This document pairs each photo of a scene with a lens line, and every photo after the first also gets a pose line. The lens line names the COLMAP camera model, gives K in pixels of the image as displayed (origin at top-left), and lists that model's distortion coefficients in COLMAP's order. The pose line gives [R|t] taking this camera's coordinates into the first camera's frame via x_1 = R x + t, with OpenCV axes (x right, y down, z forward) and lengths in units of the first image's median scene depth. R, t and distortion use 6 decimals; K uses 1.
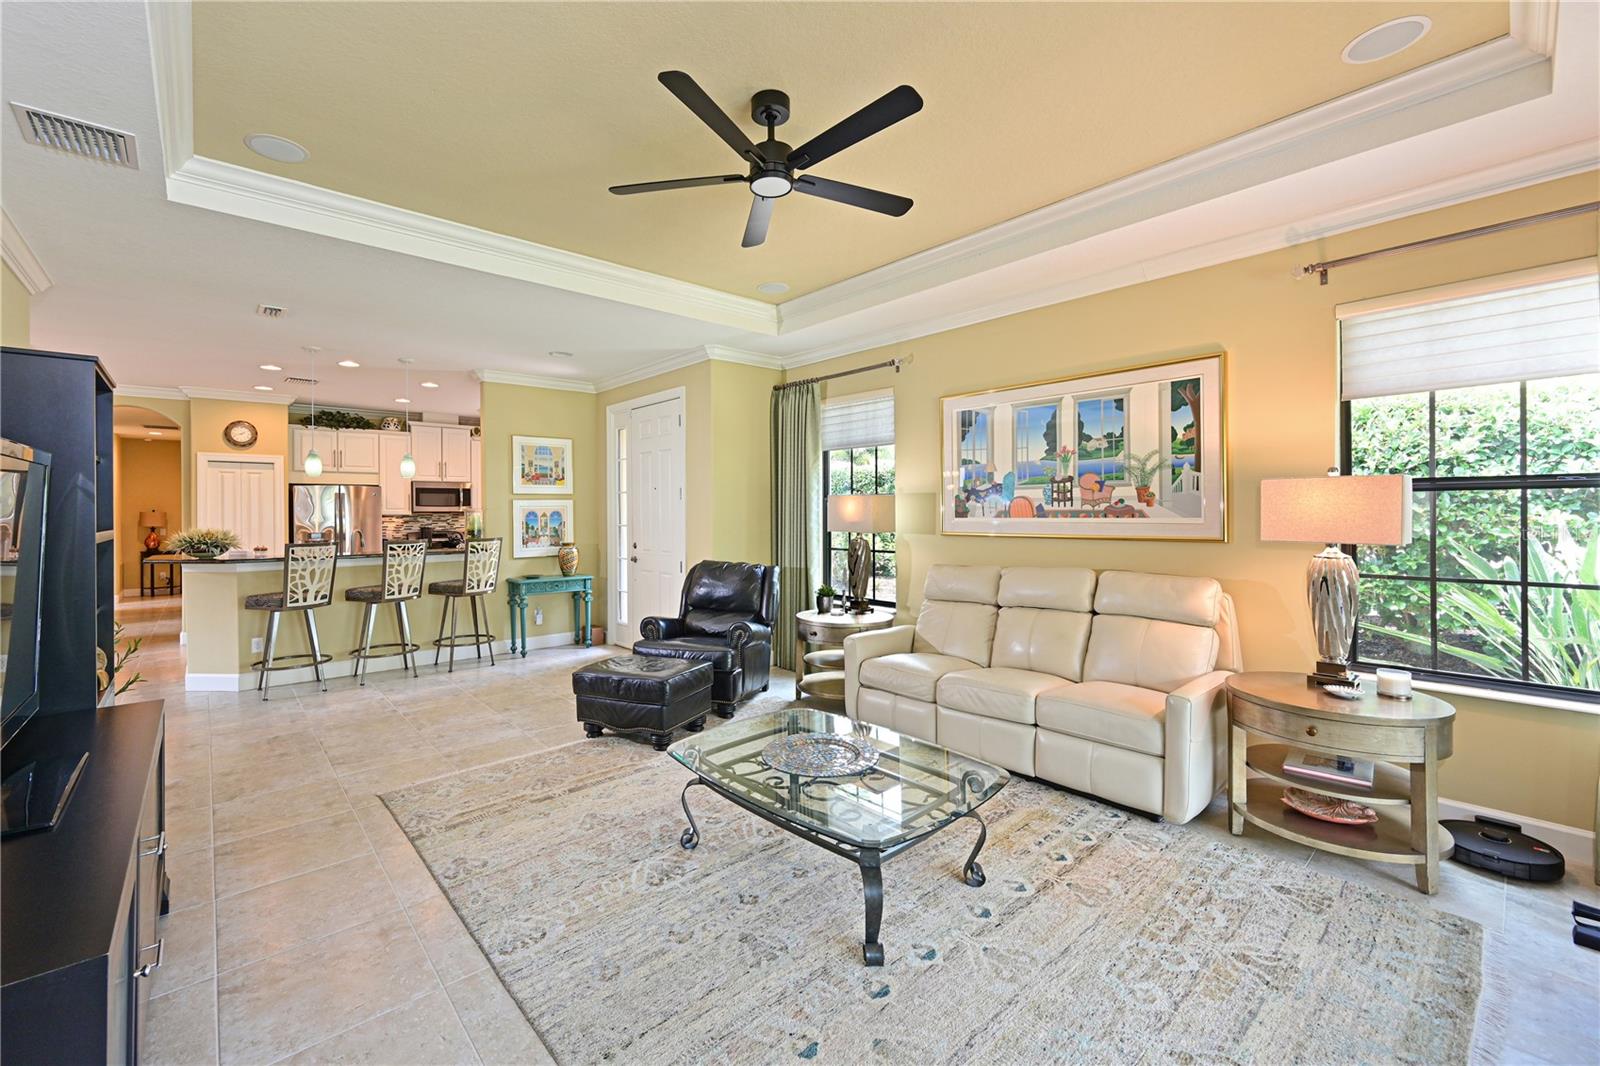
lens RADIAL K [[652.9, 0, 763.5], [0, 652.9, 510.7], [0, 0, 1]] dist [-0.001416, -0.000136]
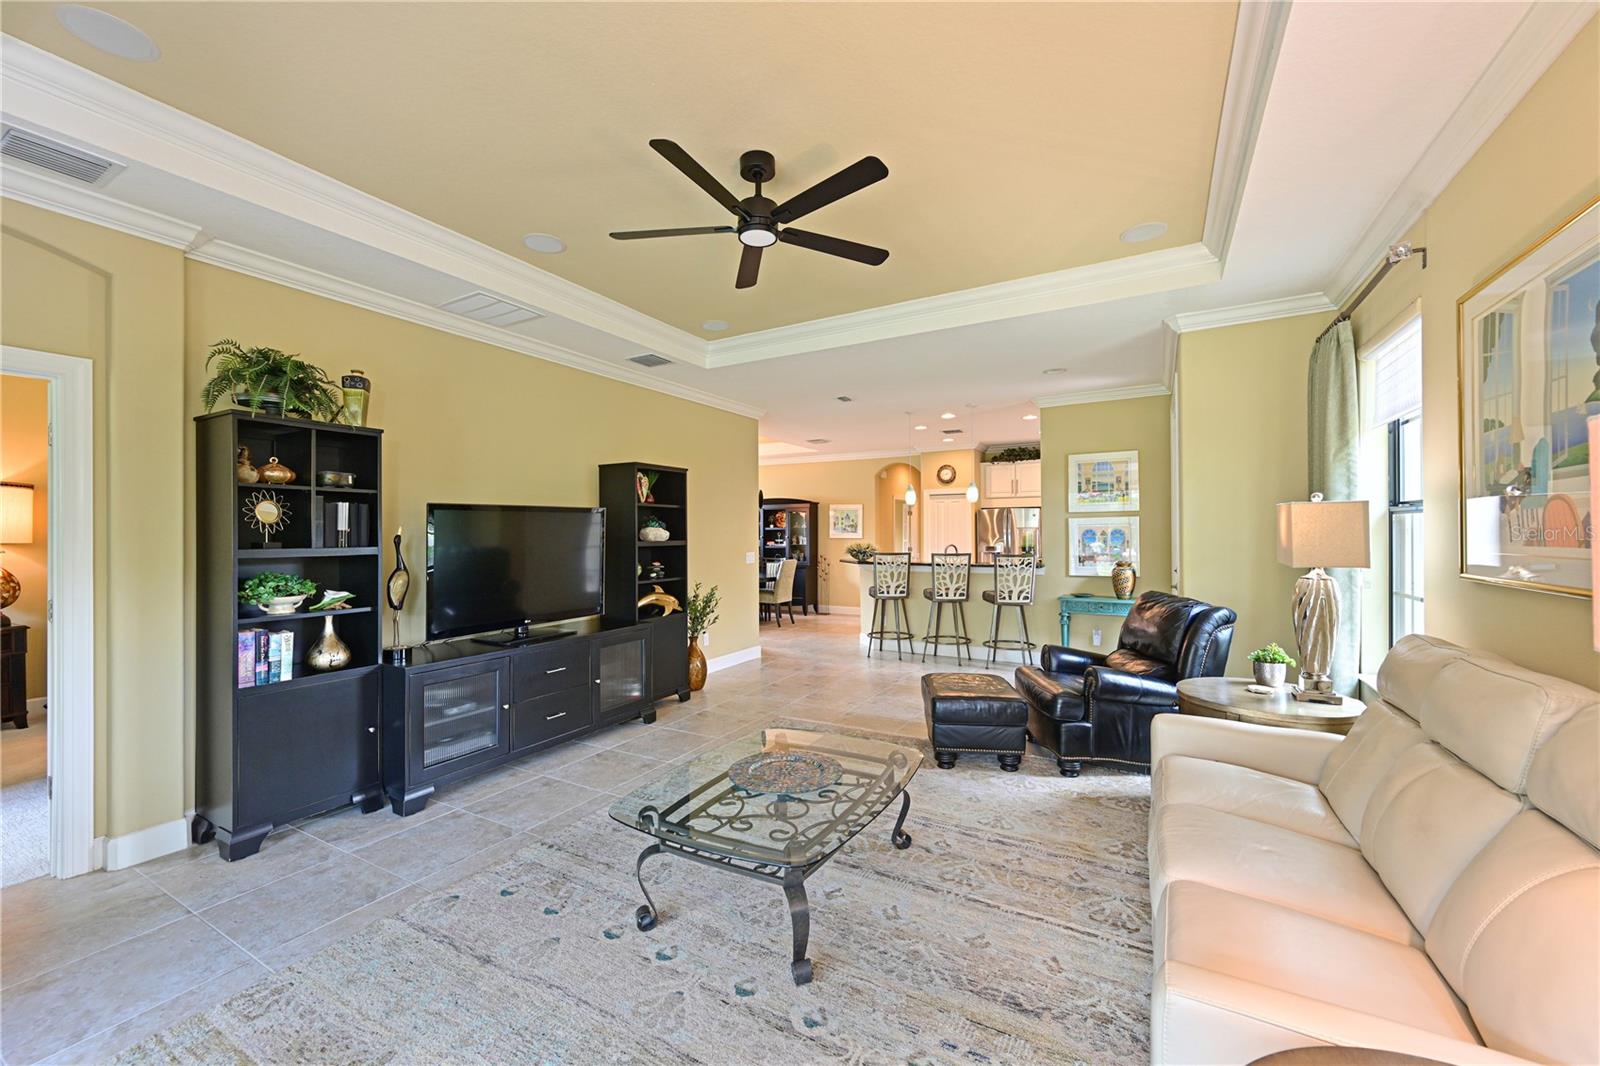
lens RADIAL K [[627.1, 0, 796.6], [0, 627.1, 533.7], [0, 0, 1]] dist [-0.001042, 0.000123]
pose [[0.339372, 0.005558, -0.940636, 0.497236], [0.005701, 0.999952, 0.007966, -0.003444], [0.940635, -0.008066, 0.339324, 0.336960]]
